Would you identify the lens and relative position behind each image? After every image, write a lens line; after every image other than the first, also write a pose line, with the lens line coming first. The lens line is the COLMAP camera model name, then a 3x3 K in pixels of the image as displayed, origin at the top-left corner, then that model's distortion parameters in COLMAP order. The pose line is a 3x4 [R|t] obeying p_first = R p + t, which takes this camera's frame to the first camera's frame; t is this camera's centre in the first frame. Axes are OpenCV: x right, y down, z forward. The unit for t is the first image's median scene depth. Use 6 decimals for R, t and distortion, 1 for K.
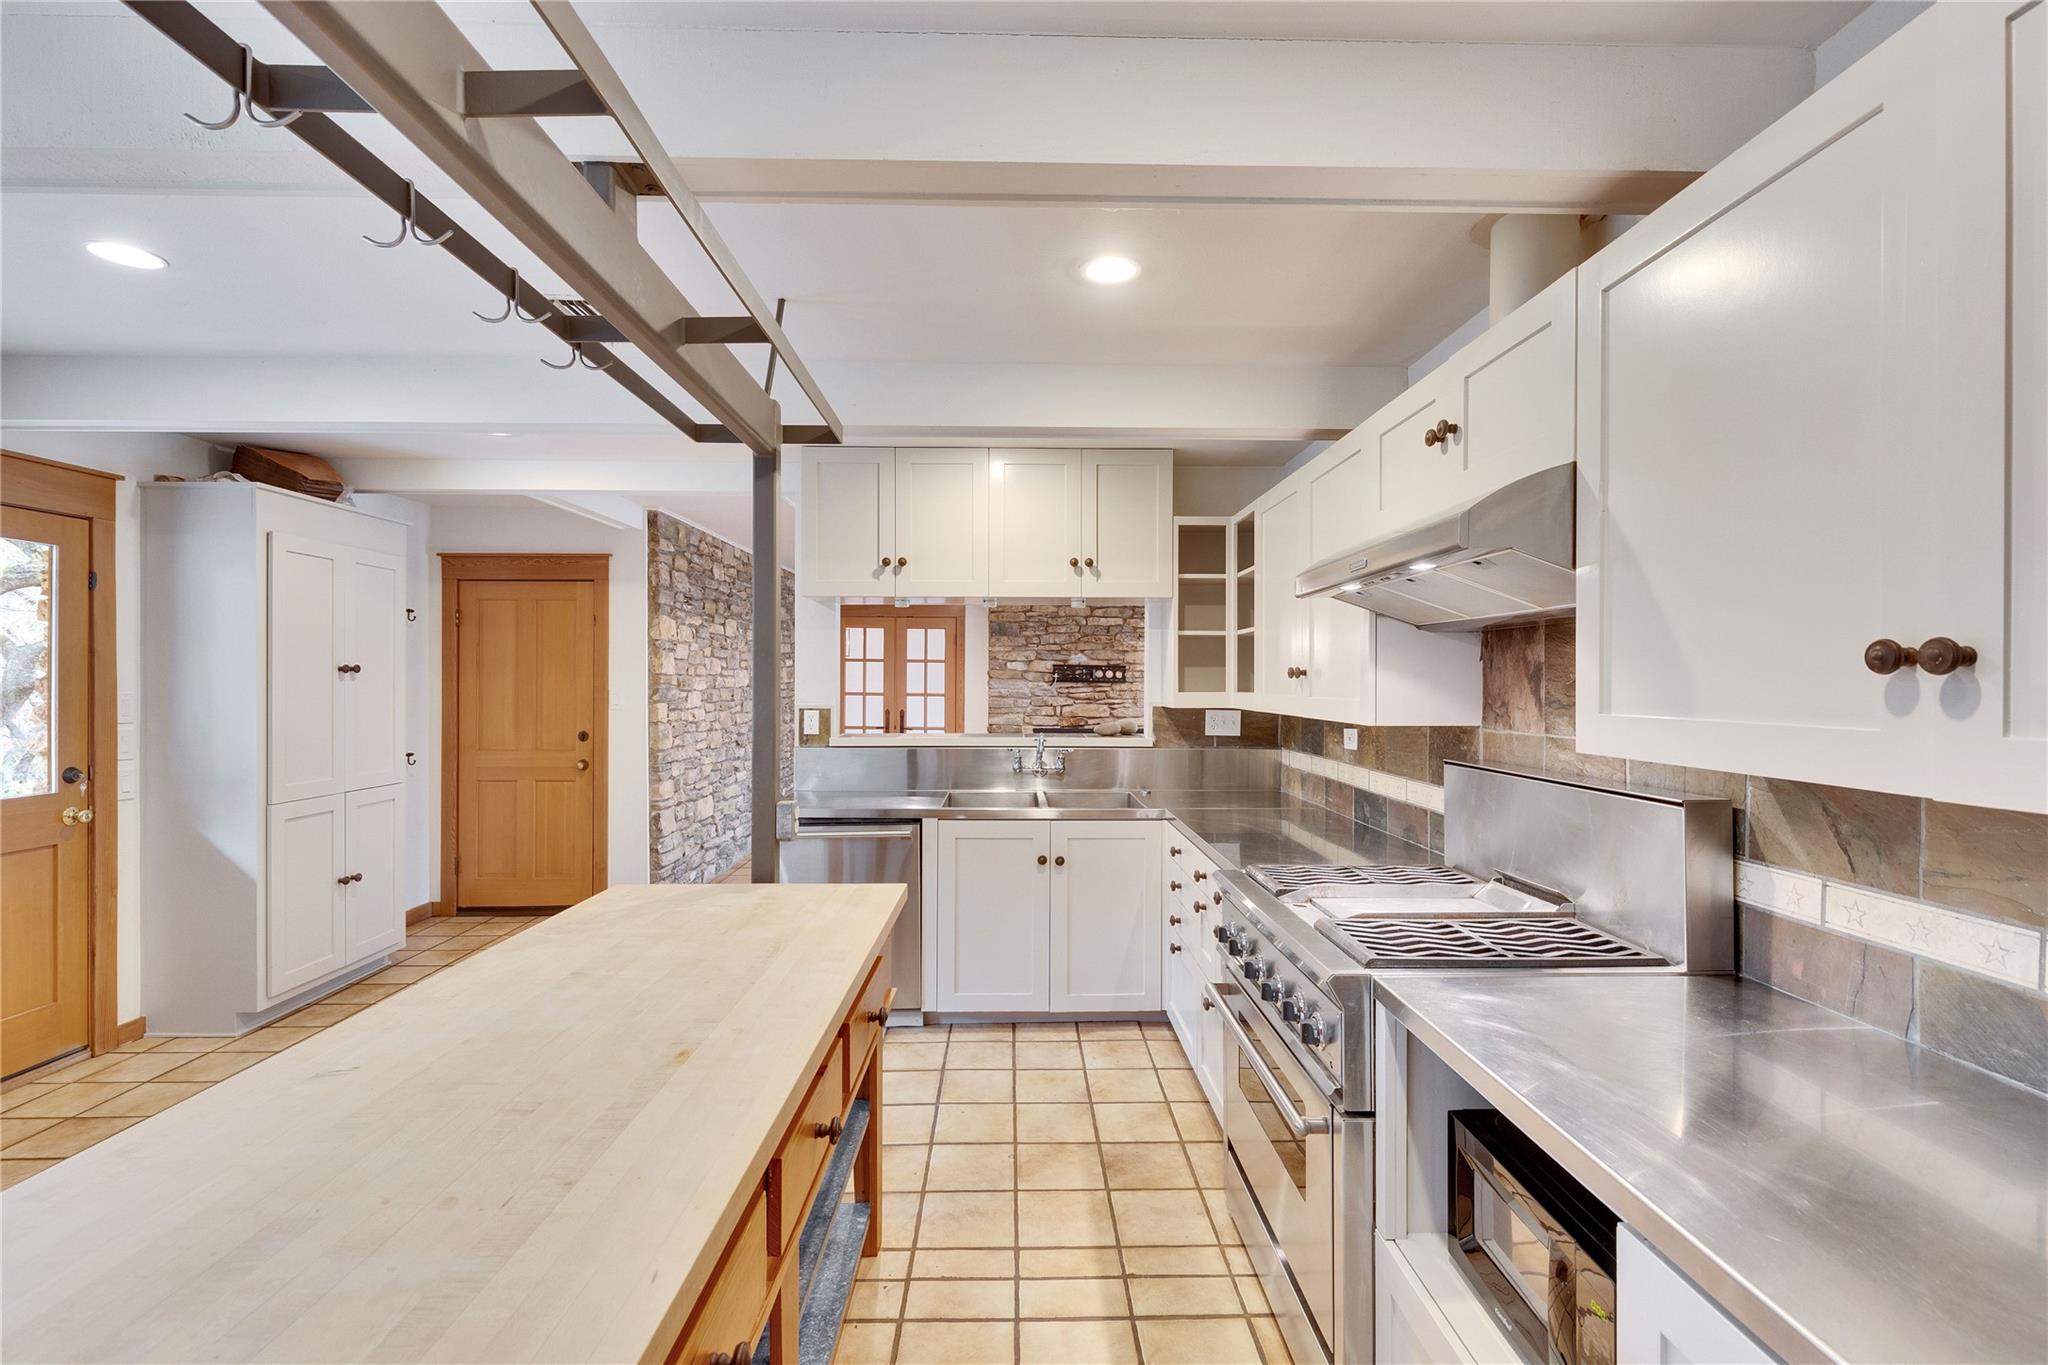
lens RADIAL K [[898.3, 0, 1037.2], [0, 898.3, 681.4], [0, 0, 1]] dist [0.001550, -0.000512]
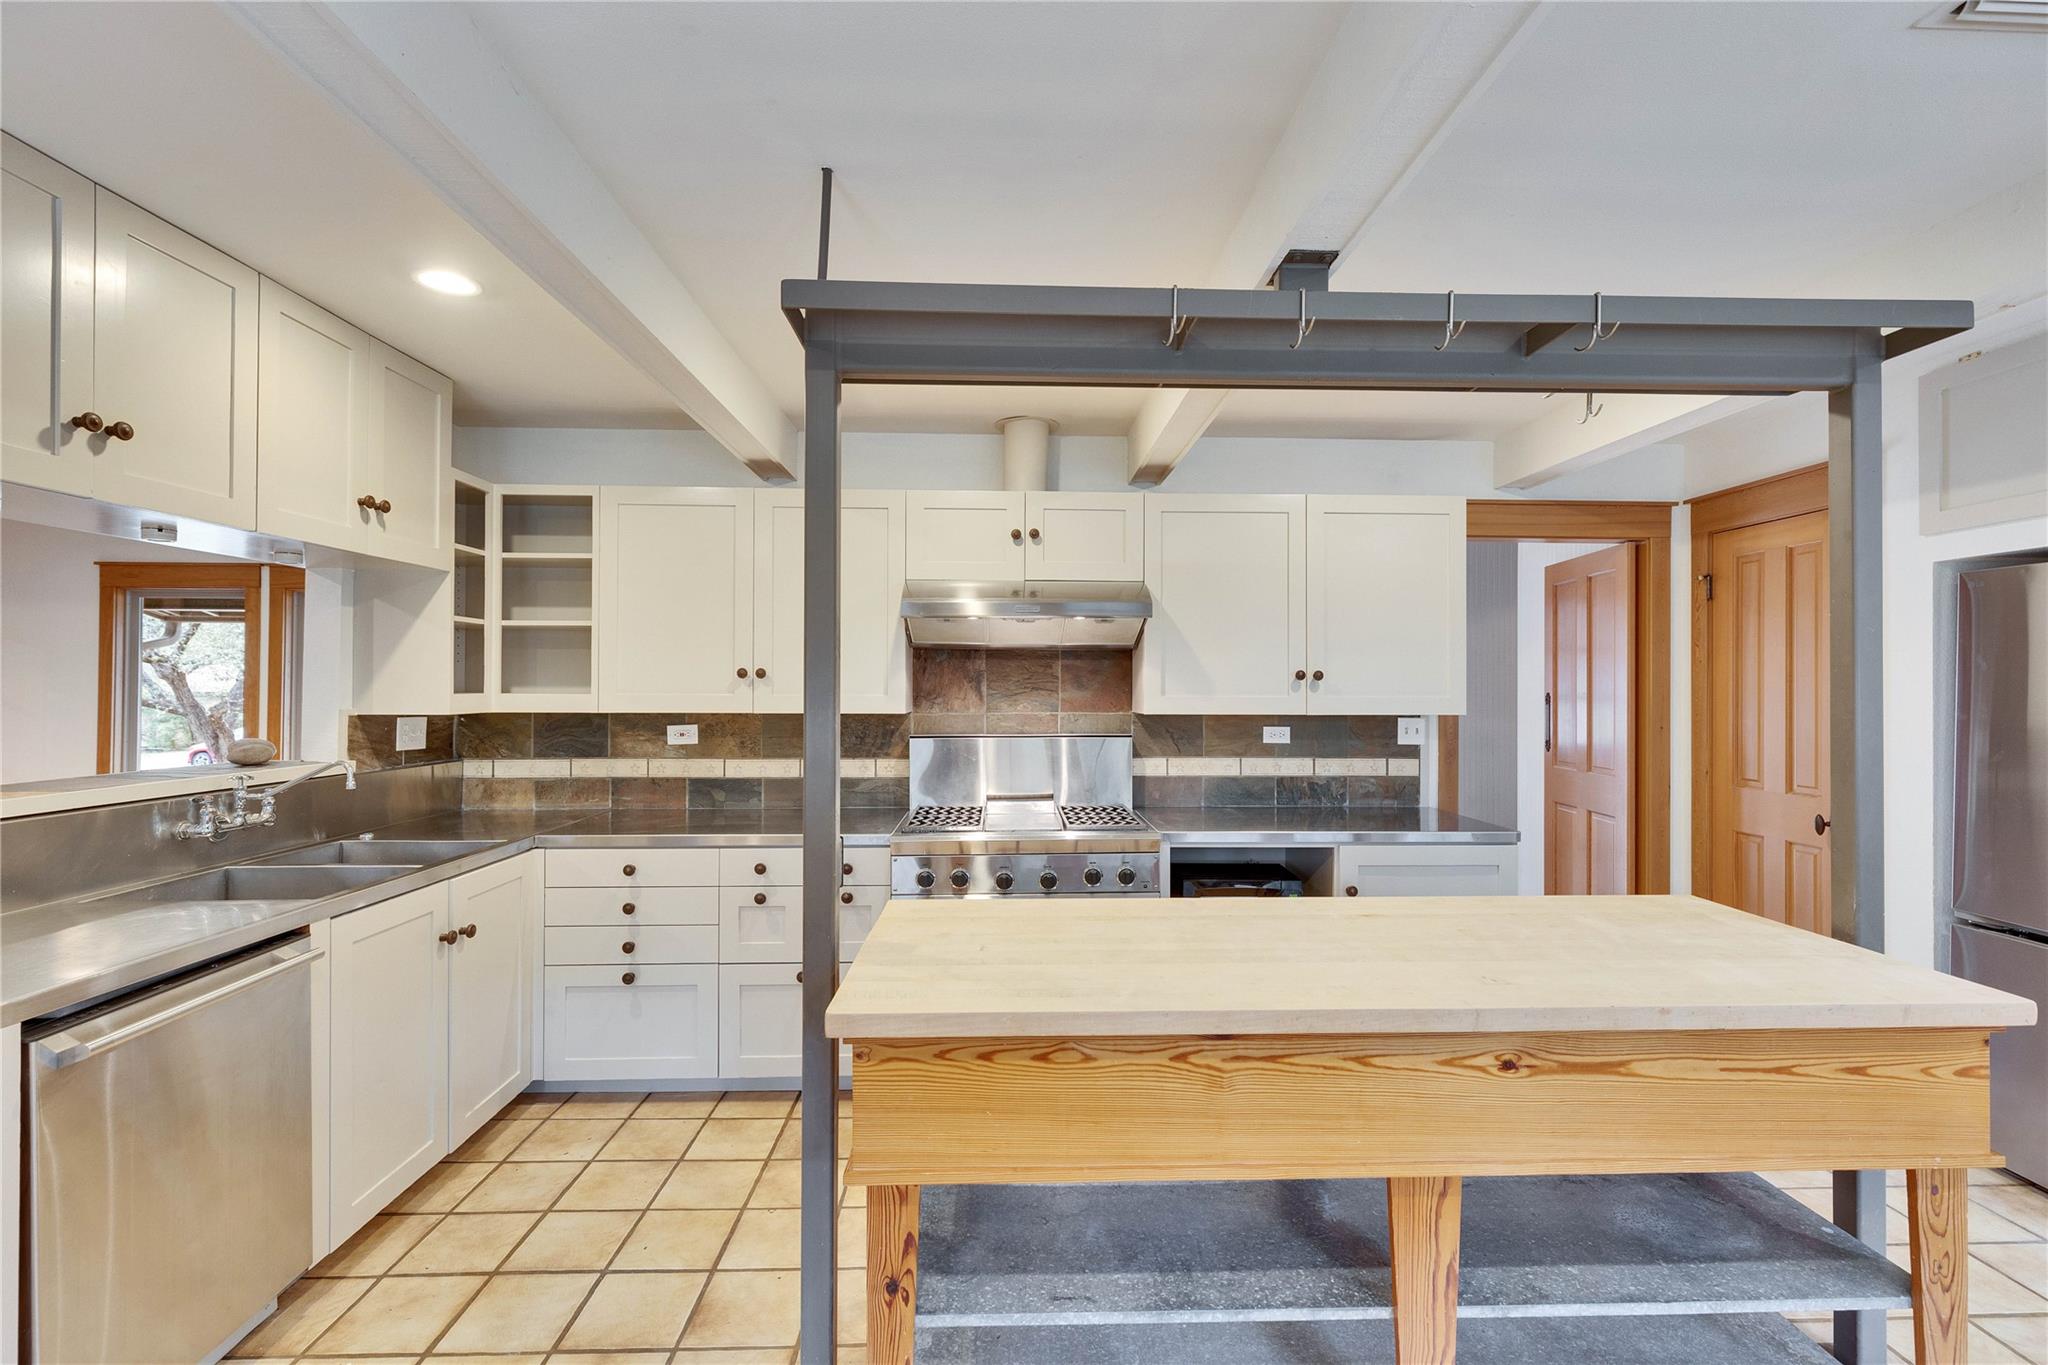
lens RADIAL K [[903.9, 0, 1029.3], [0, 903.9, 679.4], [0, 0, 1]] dist [0.000961, -0.000085]
pose [[-0.002673, 0.003931, 0.999989, -0.626150], [-0.002268, 0.999990, -0.003937, 0.001193], [-0.999994, -0.002279, -0.002664, 0.501687]]
